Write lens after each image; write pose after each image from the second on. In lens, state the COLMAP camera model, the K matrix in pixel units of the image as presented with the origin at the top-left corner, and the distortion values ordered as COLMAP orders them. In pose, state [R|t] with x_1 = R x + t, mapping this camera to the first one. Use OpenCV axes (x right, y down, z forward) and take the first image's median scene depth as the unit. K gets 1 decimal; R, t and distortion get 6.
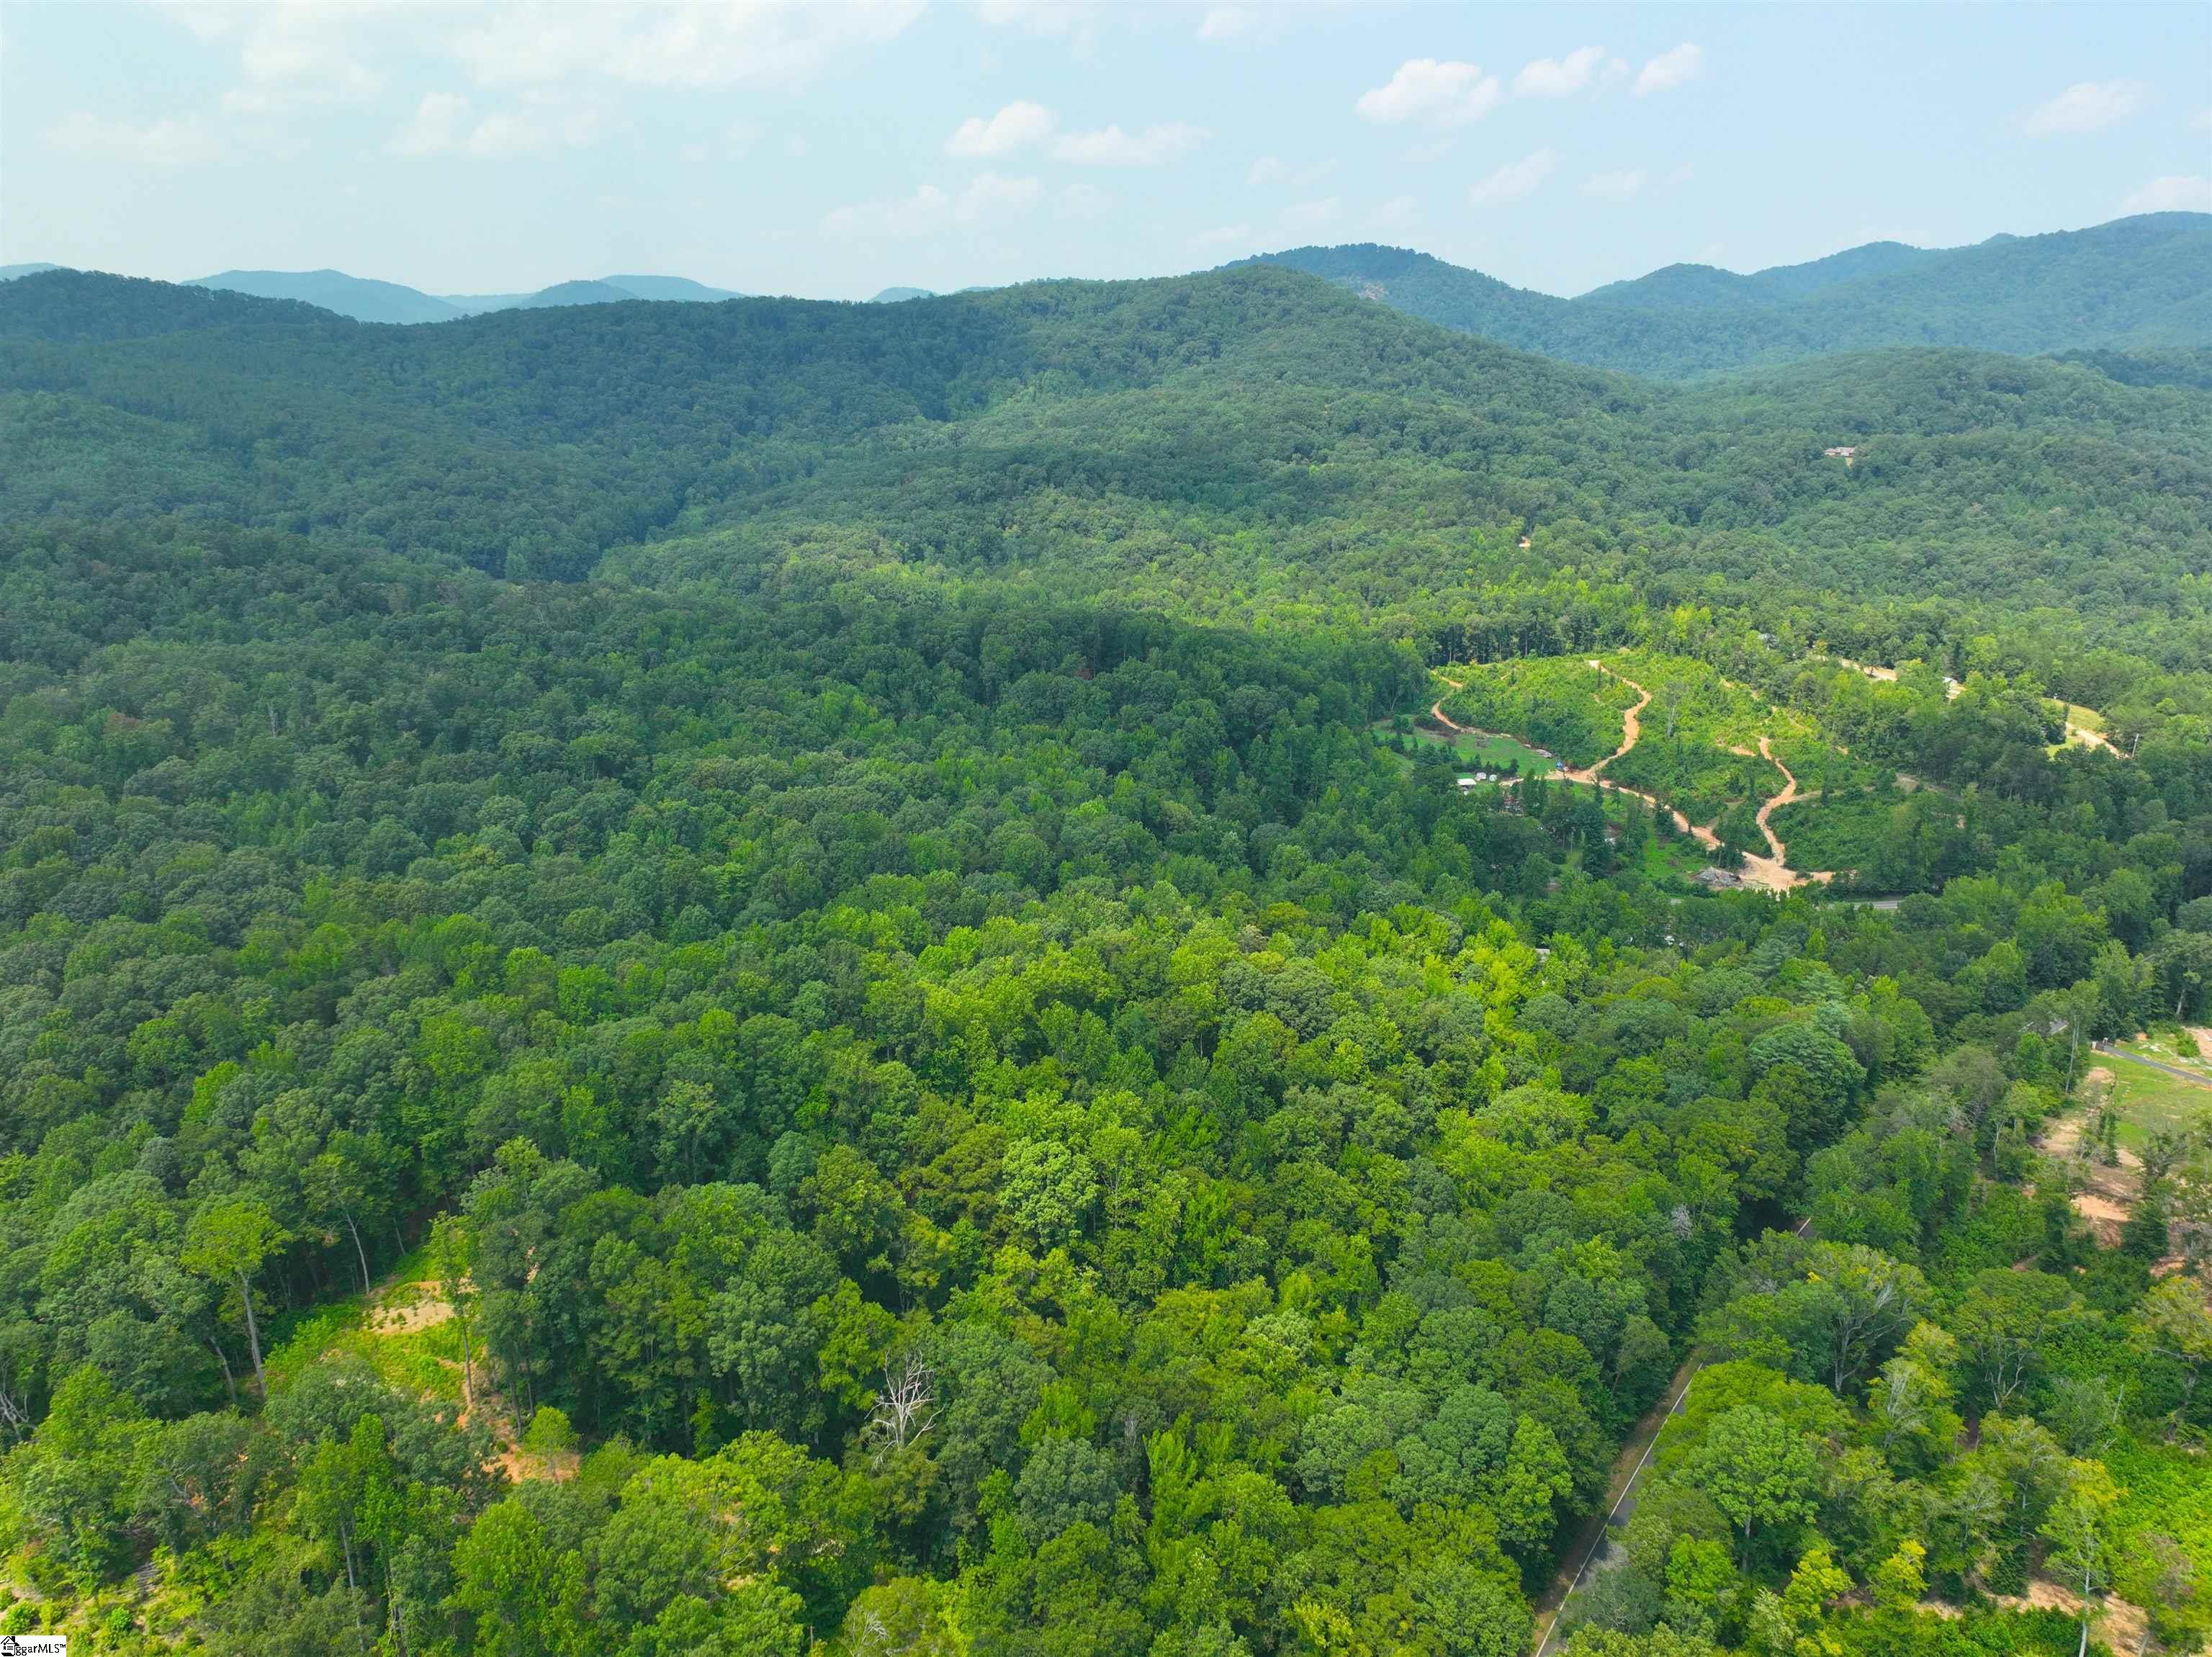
lens RADIAL K [[1620.9, 0, 1126.3], [0, 1620.9, 831.3], [0, 0, 1]] dist [0.009817, 0.013380]
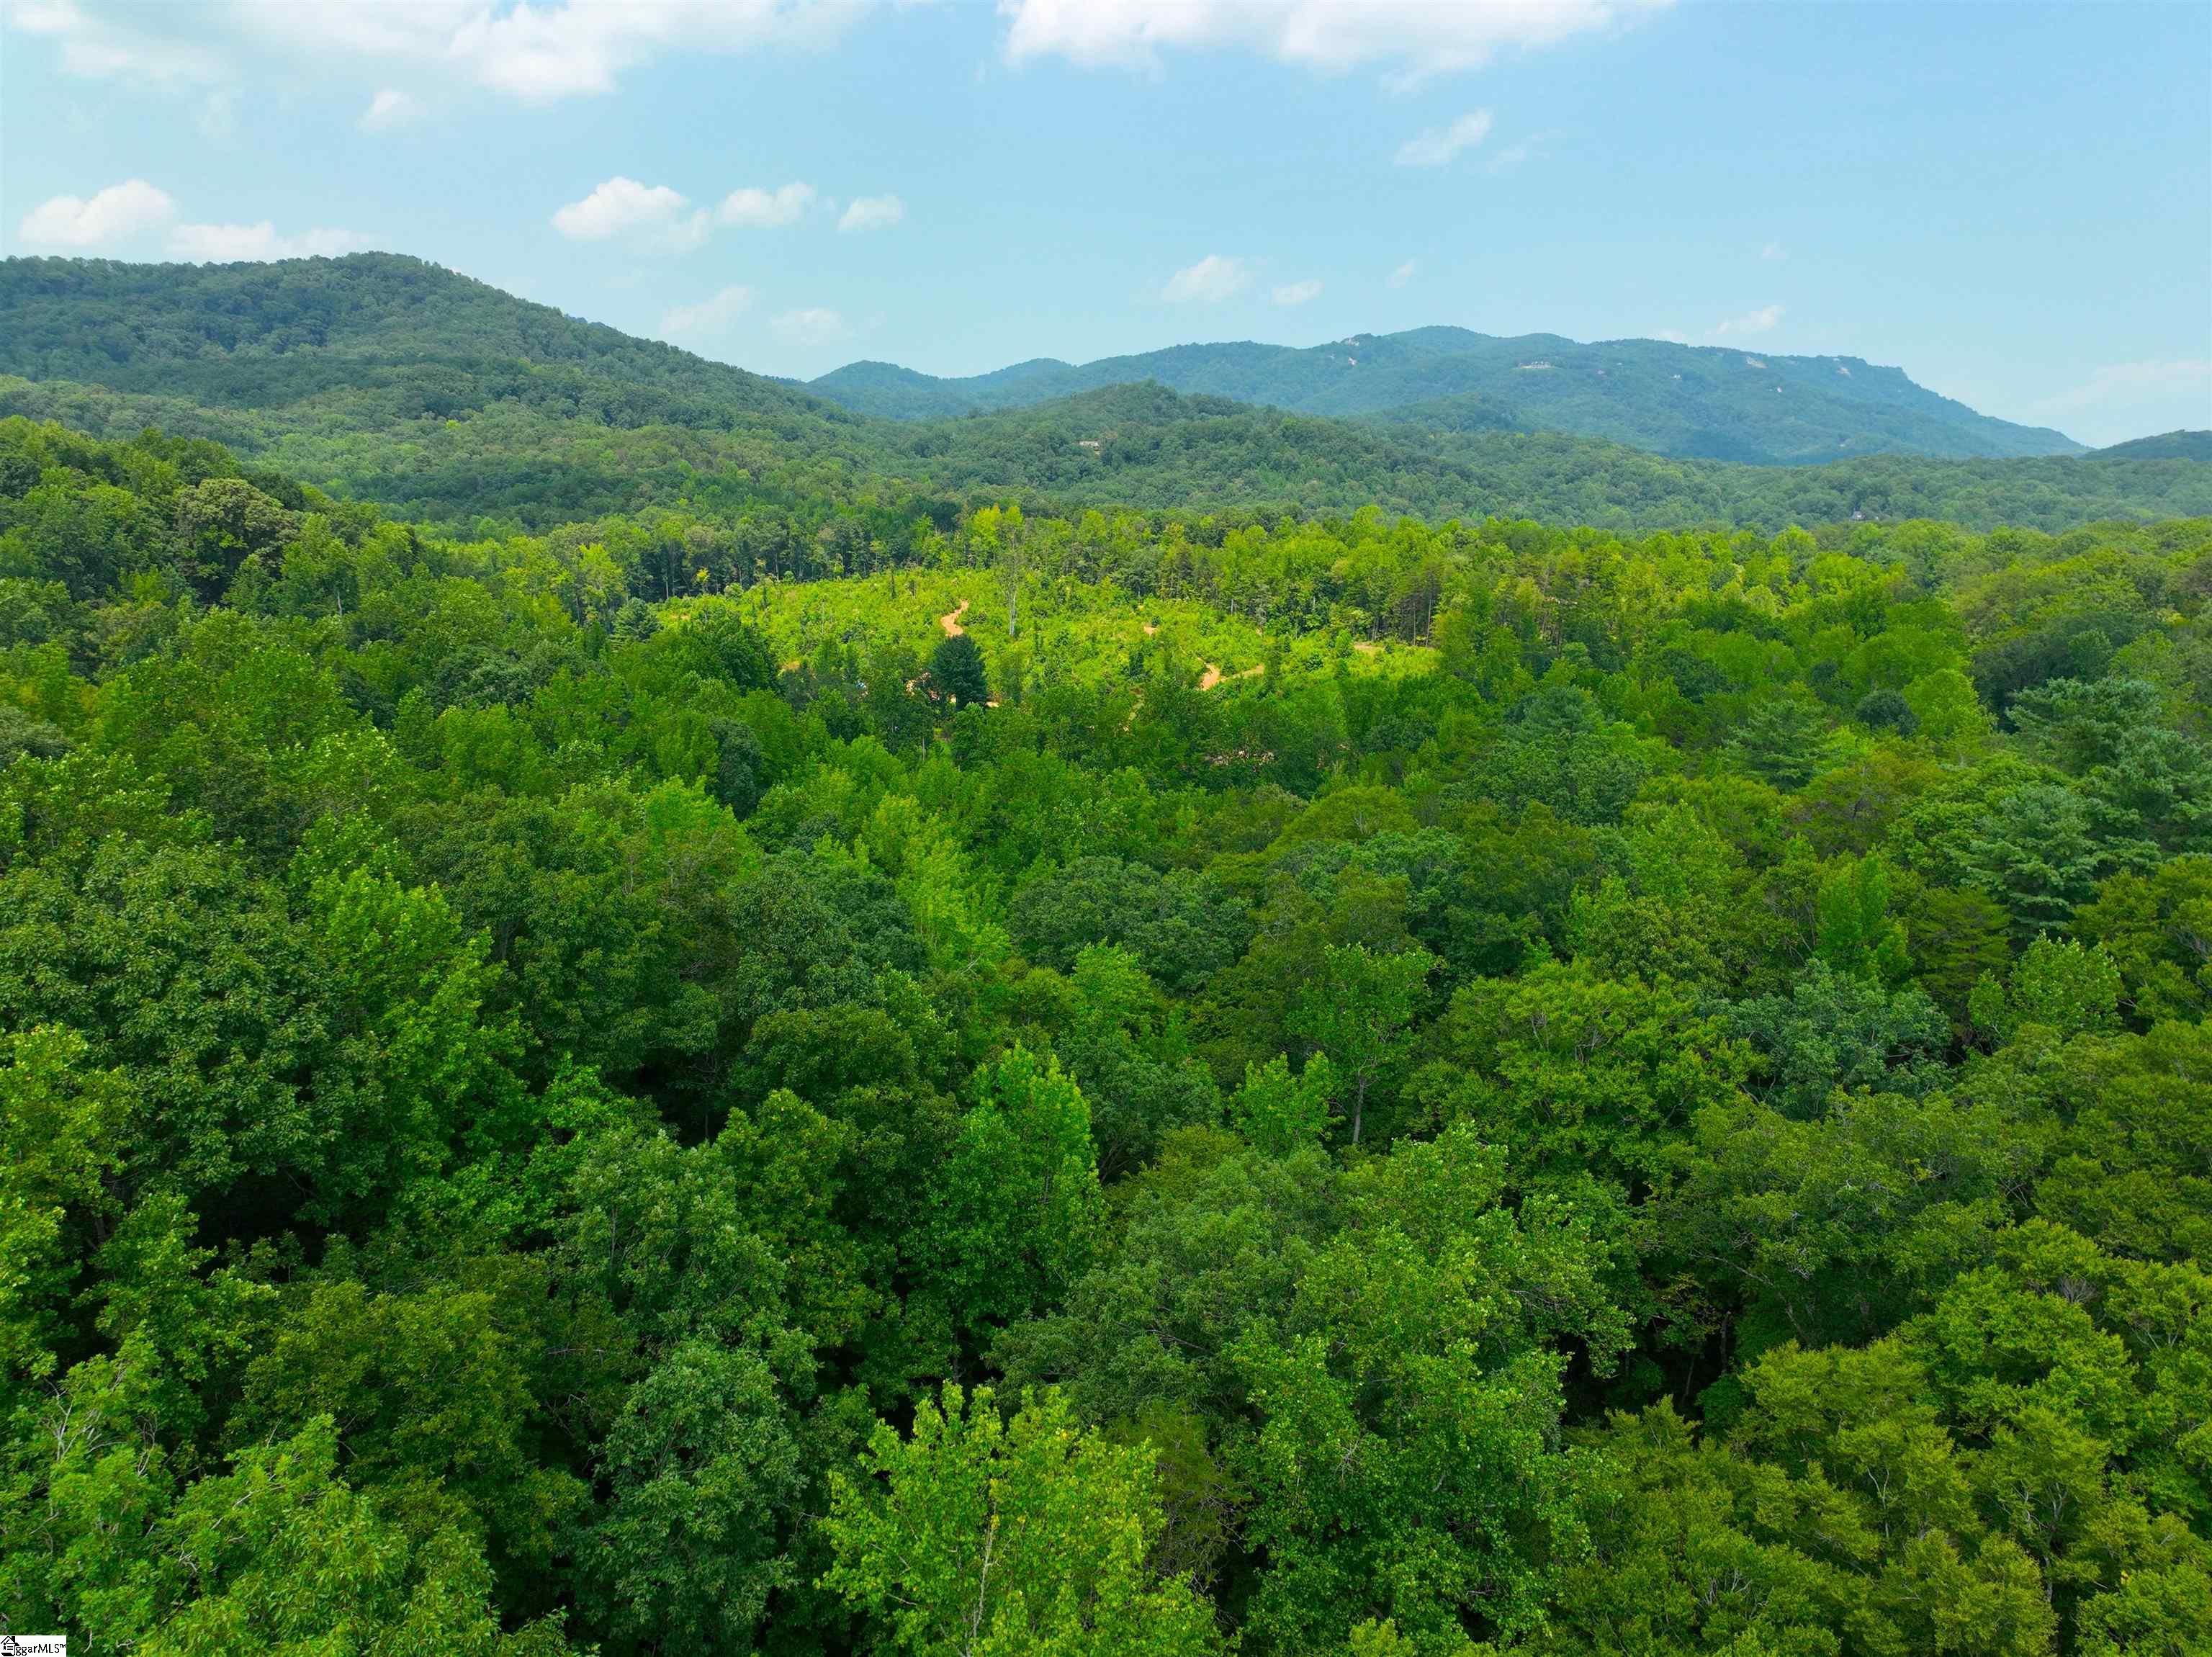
lens RADIAL K [[1620.9, 0, 1126.3], [0, 1620.9, 831.3], [0, 0, 1]] dist [0.009817, 0.013380]
pose [[0.890692, -0.089643, 0.445682, 0.063661], [0.126545, 0.990508, -0.053670, 0.052947], [-0.436641, 0.104202, 0.893581, 0.343259]]
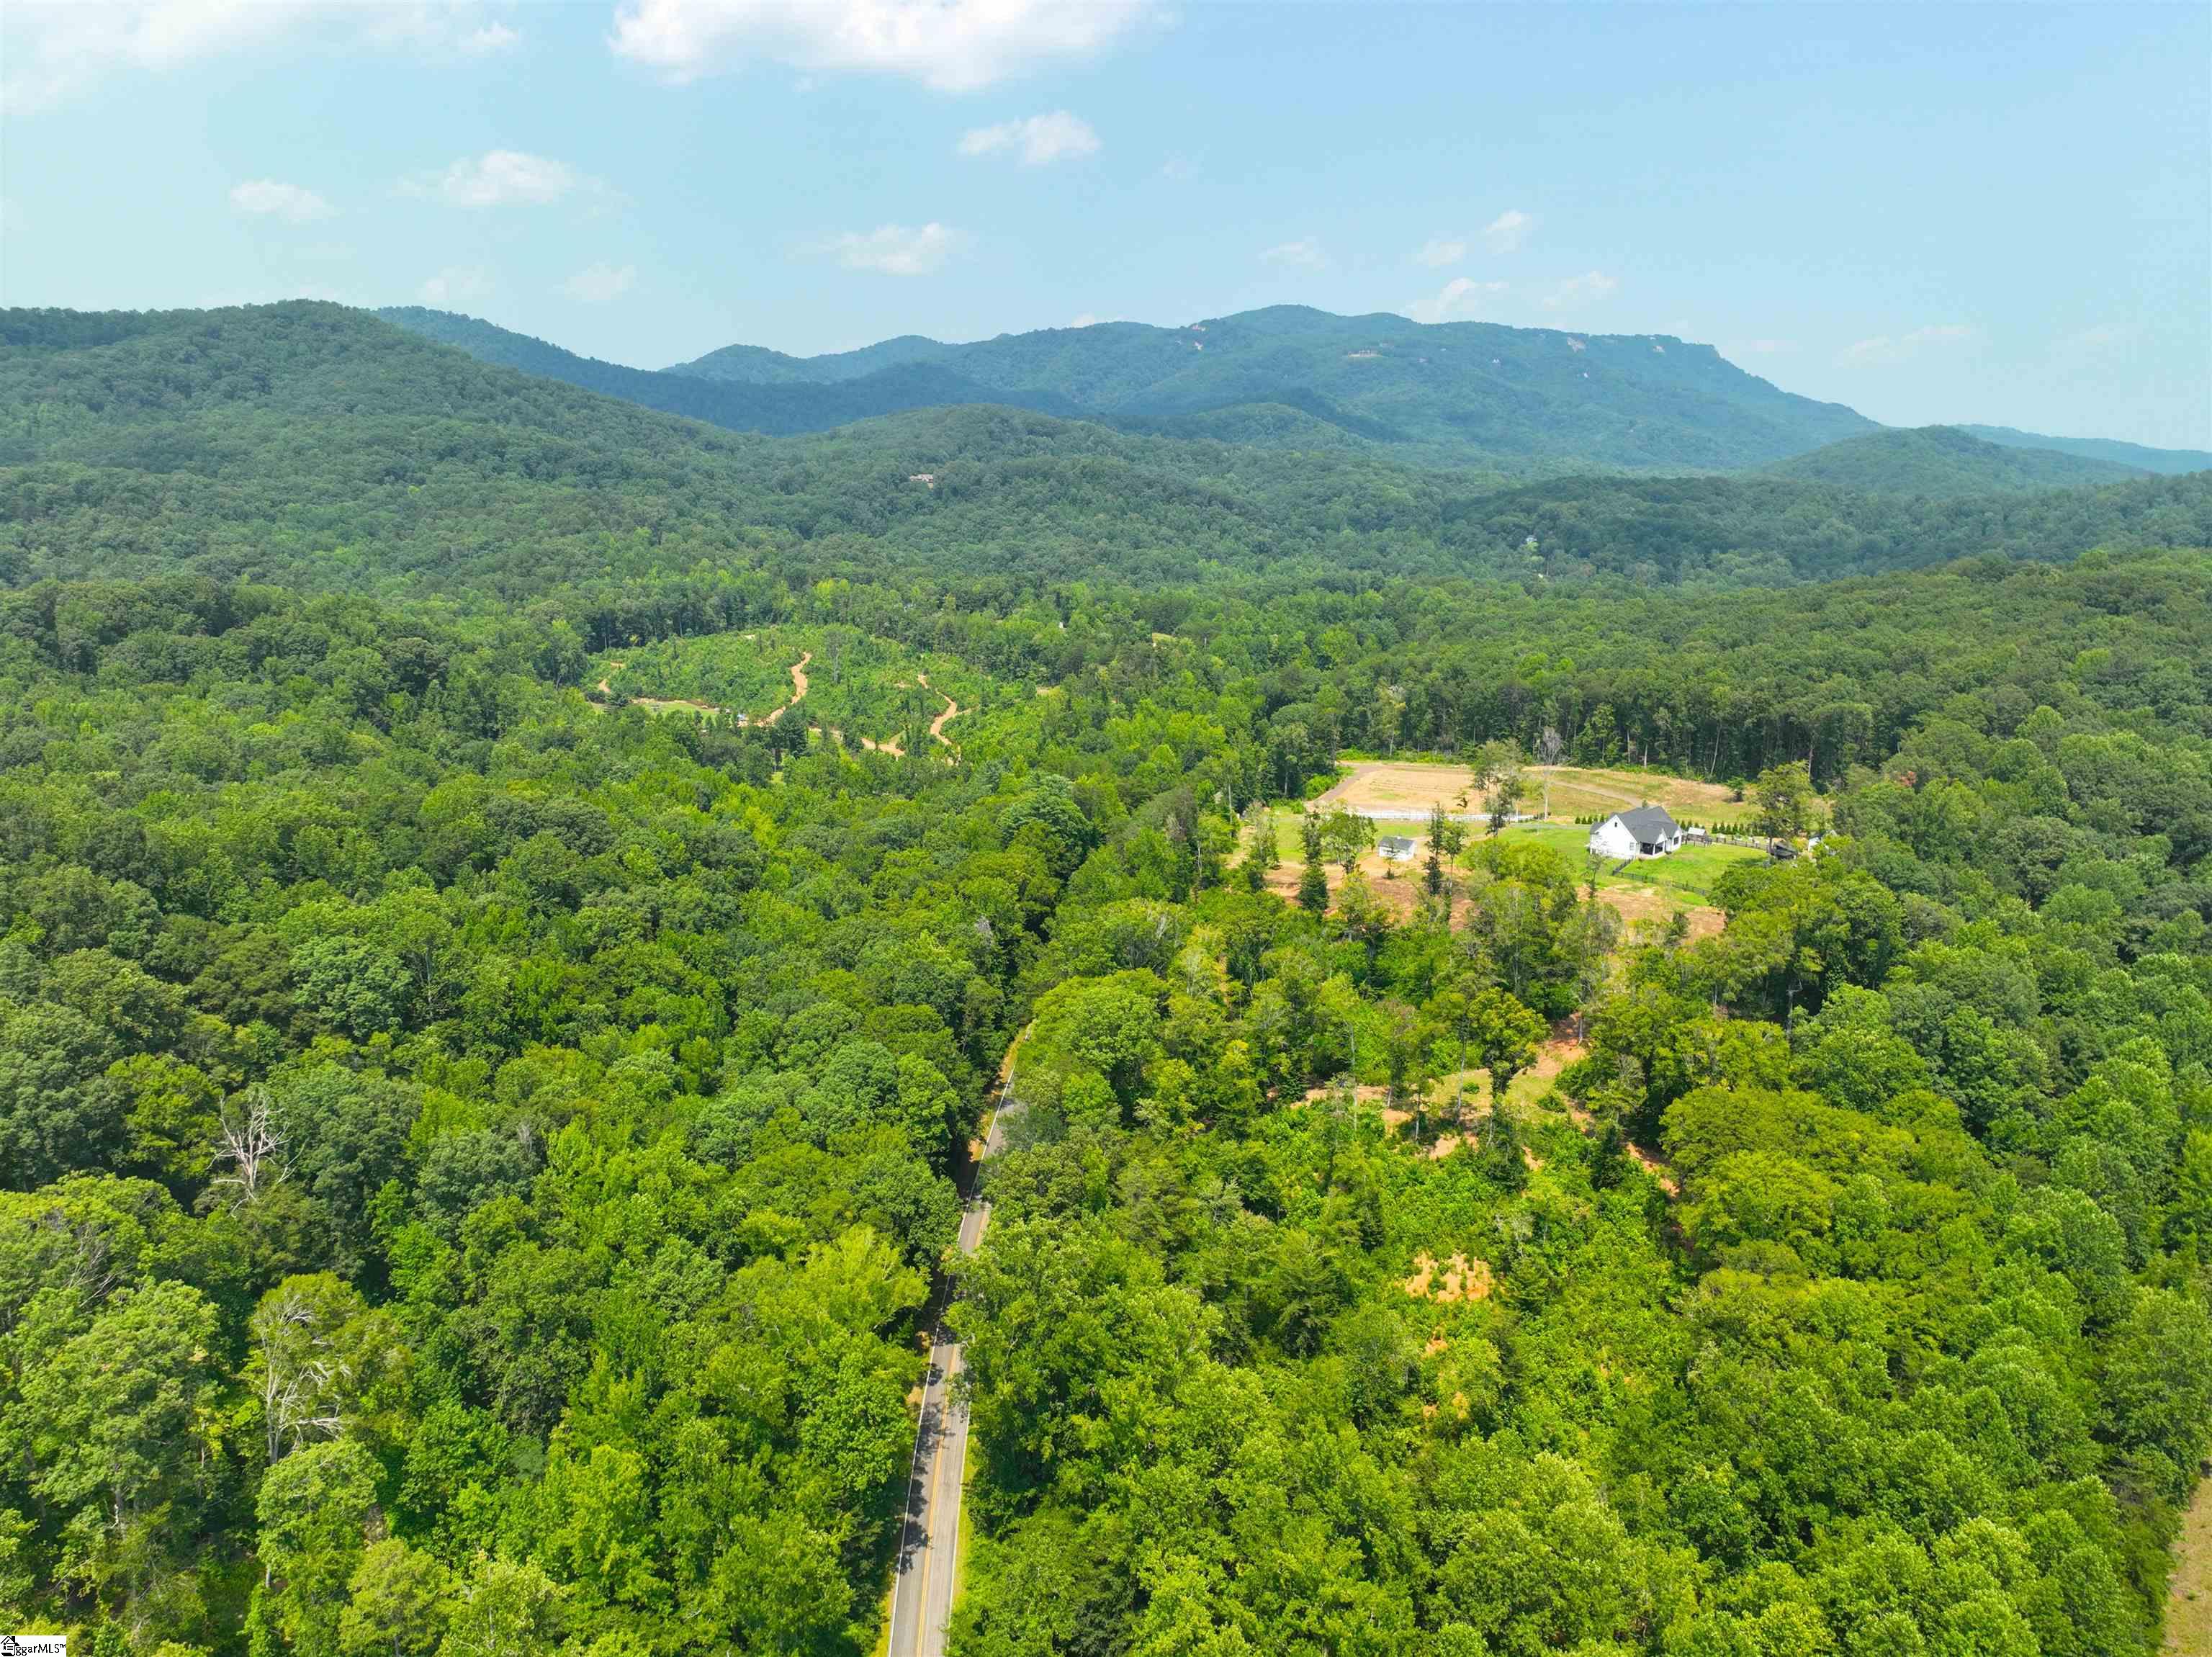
lens RADIAL K [[1620.9, 0, 1126.3], [0, 1620.9, 831.3], [0, 0, 1]] dist [0.009817, 0.013380]
pose [[0.855960, -0.119121, 0.503134, -0.041386], [0.147239, 0.988966, -0.016346, 0.071434], [-0.495635, 0.088072, 0.864054, -0.000149]]
